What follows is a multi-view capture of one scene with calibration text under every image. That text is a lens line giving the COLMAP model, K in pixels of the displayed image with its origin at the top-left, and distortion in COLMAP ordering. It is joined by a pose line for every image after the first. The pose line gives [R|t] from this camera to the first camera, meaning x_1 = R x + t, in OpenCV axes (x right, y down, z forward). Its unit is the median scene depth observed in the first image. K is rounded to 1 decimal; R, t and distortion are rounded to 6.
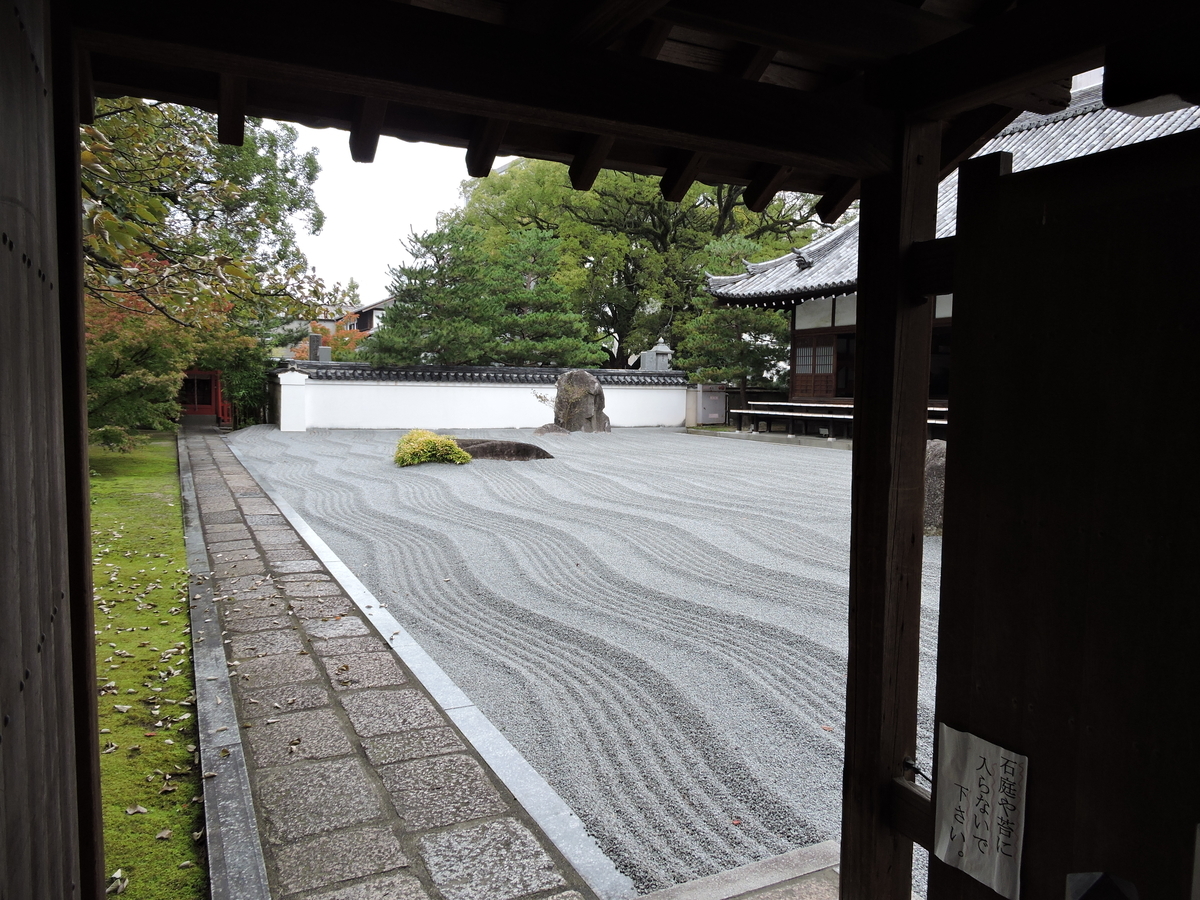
lens RADIAL K [[859.5, 0, 600.0], [0, 859.5, 450.0], [0, 0, 1]] dist [-0.005918, 0.002255]
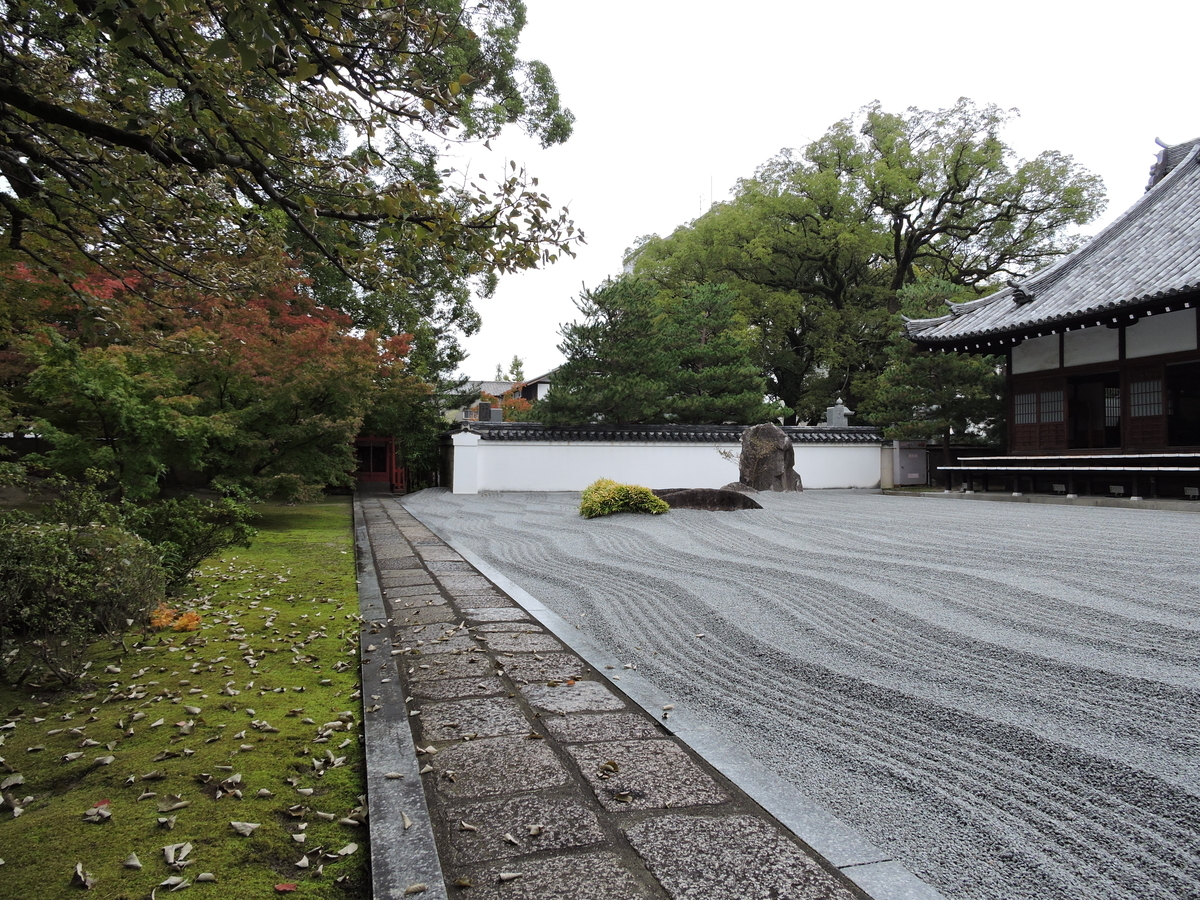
lens RADIAL K [[859.5, 0, 600.0], [0, 859.5, 450.0], [0, 0, 1]] dist [-0.005918, 0.002255]
pose [[0.984017, -0.018278, -0.177136, -0.073026], [0.002121, 0.995851, -0.090977, 0.034901], [0.178064, 0.089147, 0.979972, 0.153042]]
